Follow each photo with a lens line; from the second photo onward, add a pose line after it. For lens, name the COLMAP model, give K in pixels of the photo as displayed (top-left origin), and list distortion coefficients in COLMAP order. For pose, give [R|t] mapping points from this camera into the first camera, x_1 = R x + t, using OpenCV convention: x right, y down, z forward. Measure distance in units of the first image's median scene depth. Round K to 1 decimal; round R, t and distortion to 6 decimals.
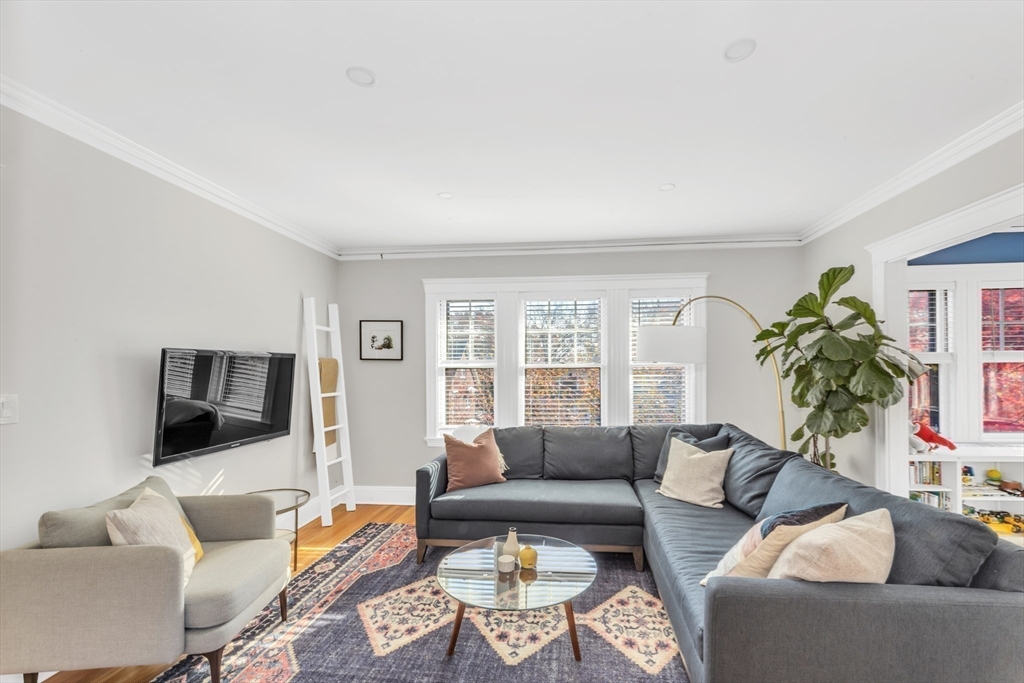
lens RADIAL K [[416.3, 0, 536.0], [0, 416.3, 365.7], [0, 0, 1]] dist [0.005033, -0.000597]
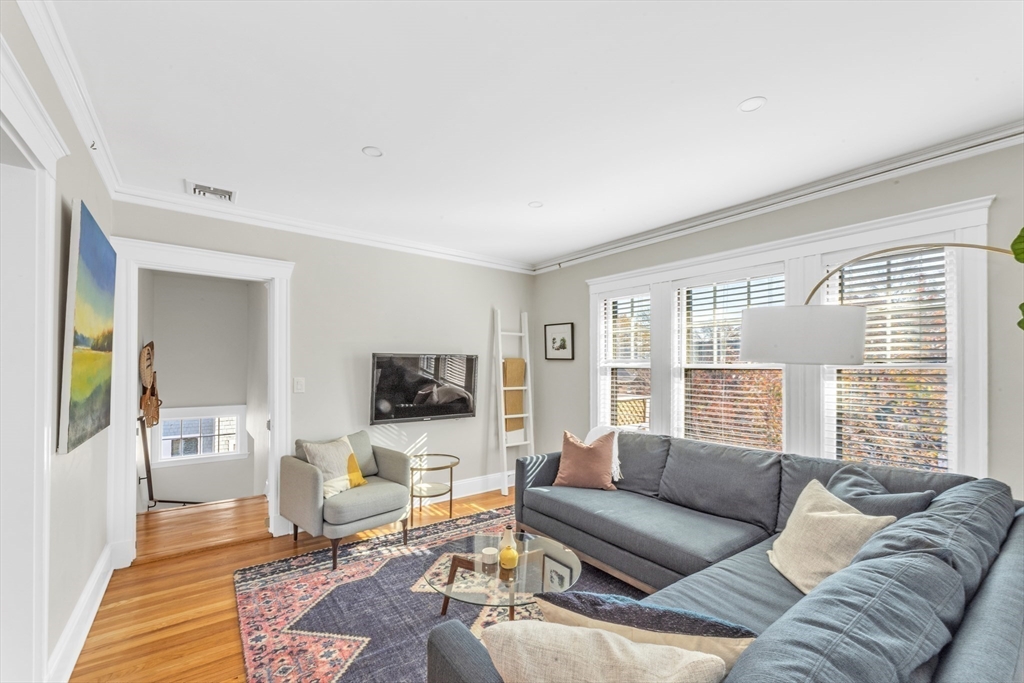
lens RADIAL K [[416.3, 0, 519.3], [0, 416.3, 364.4], [0, 0, 1]] dist [0.005033, -0.000597]
pose [[0.678272, 0.005542, -0.734790, 0.501251], [-0.008053, 0.999968, 0.000109, -0.000312], [0.734767, 0.005843, 0.678295, 0.235633]]
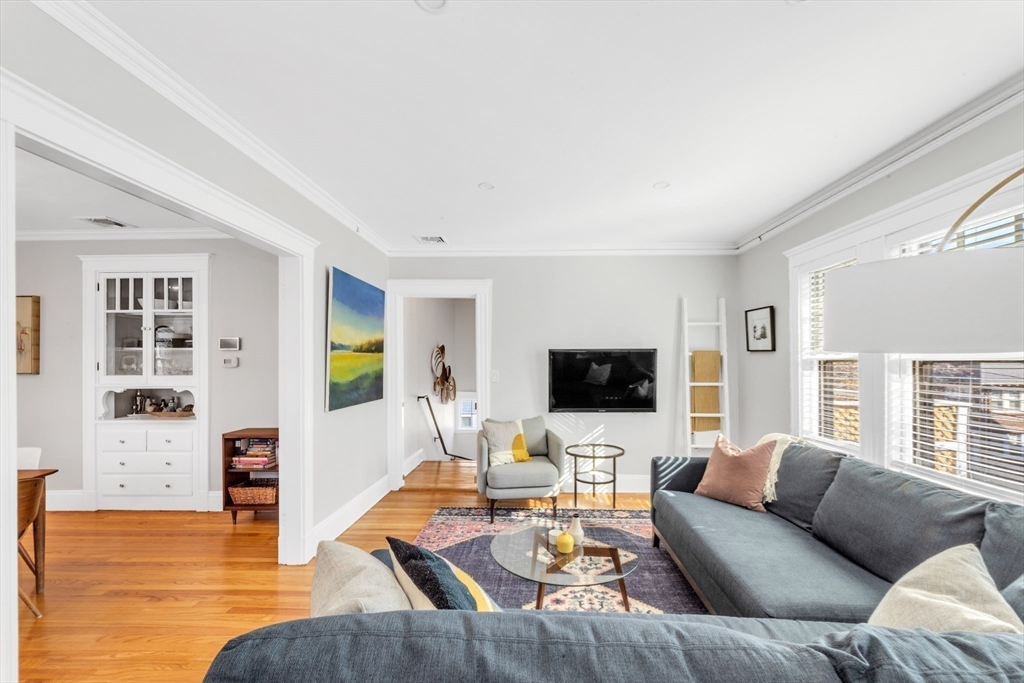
lens RADIAL K [[416.3, 0, 530.5], [0, 416.3, 360.8], [0, 0, 1]] dist [0.005033, -0.000597]
pose [[0.069905, 0.005581, -0.997538, 0.697779], [0.003254, 0.999978, 0.005823, 0.000372], [0.997548, -0.003653, 0.069885, 0.582069]]
